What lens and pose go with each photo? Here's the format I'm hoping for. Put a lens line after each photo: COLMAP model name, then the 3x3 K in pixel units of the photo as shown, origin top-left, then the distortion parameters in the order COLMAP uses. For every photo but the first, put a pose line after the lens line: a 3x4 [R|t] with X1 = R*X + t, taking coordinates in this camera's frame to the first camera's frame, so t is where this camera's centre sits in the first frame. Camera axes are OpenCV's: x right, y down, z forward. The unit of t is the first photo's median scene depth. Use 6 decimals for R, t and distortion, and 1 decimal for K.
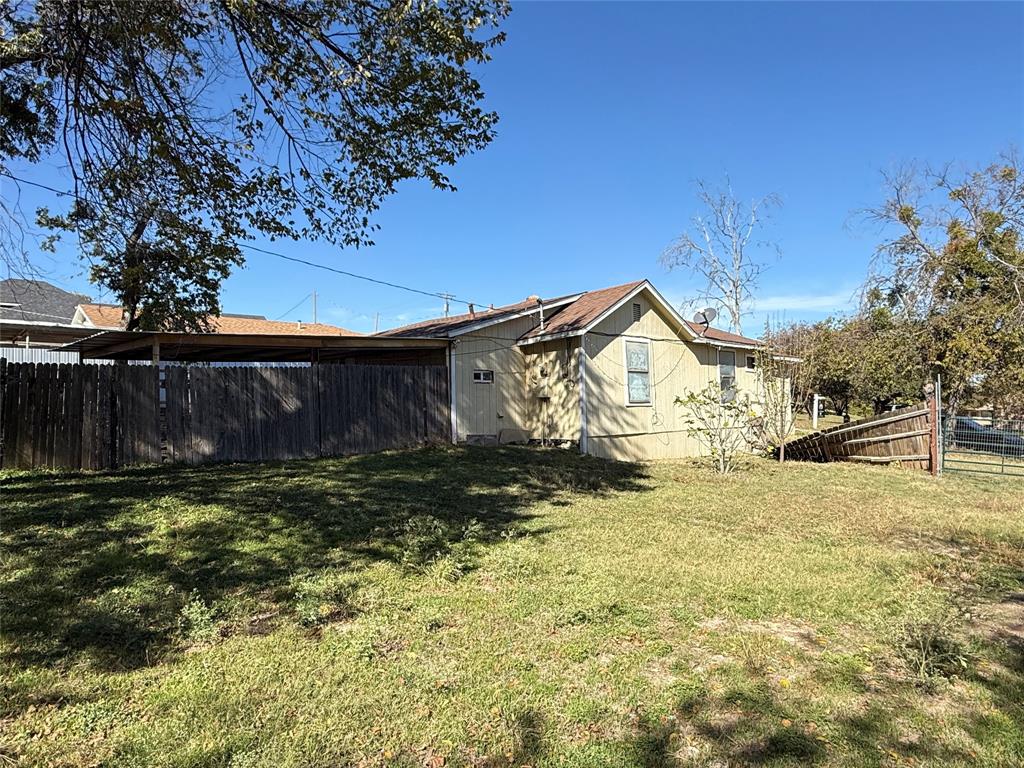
lens RADIAL K [[645.7, 0, 512.0], [0, 645.7, 384.0], [0, 0, 1]] dist [0.006298, 0.000662]
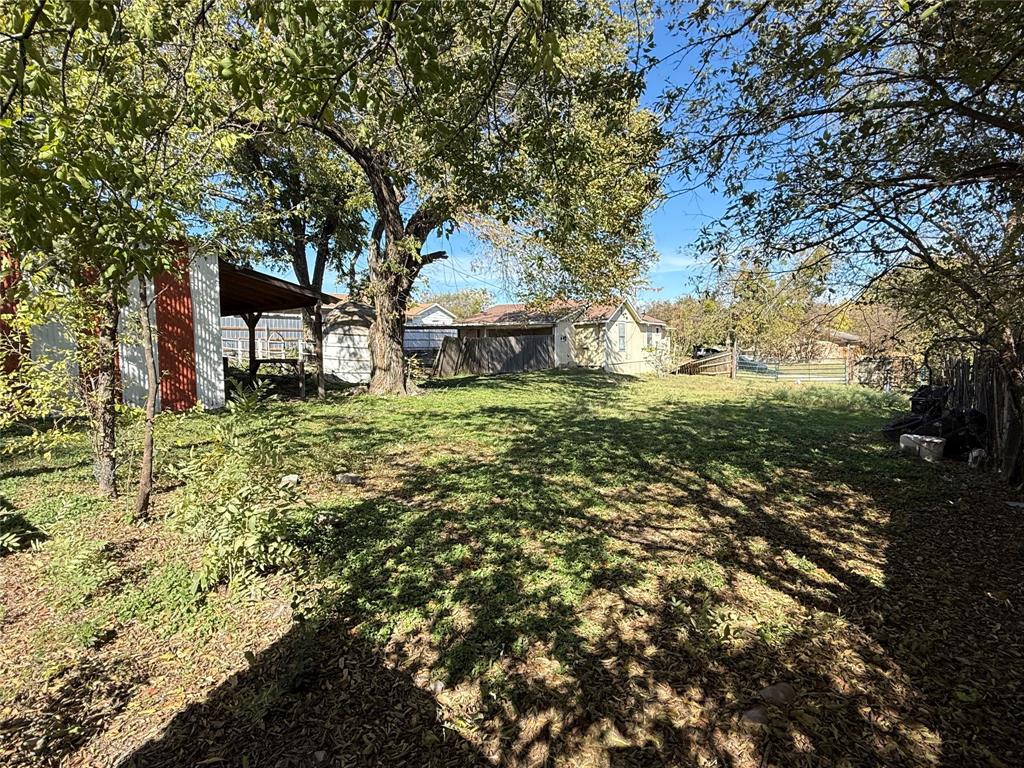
lens RADIAL K [[542.1, 0, 512.0], [0, 542.1, 384.0], [0, 0, 1]] dist [-0.002670, -0.000155]
pose [[0.976372, -0.009335, 0.215895, -0.629493], [-0.013788, 0.994340, 0.105346, -0.050855], [-0.215657, -0.105833, 0.970717, -0.850704]]
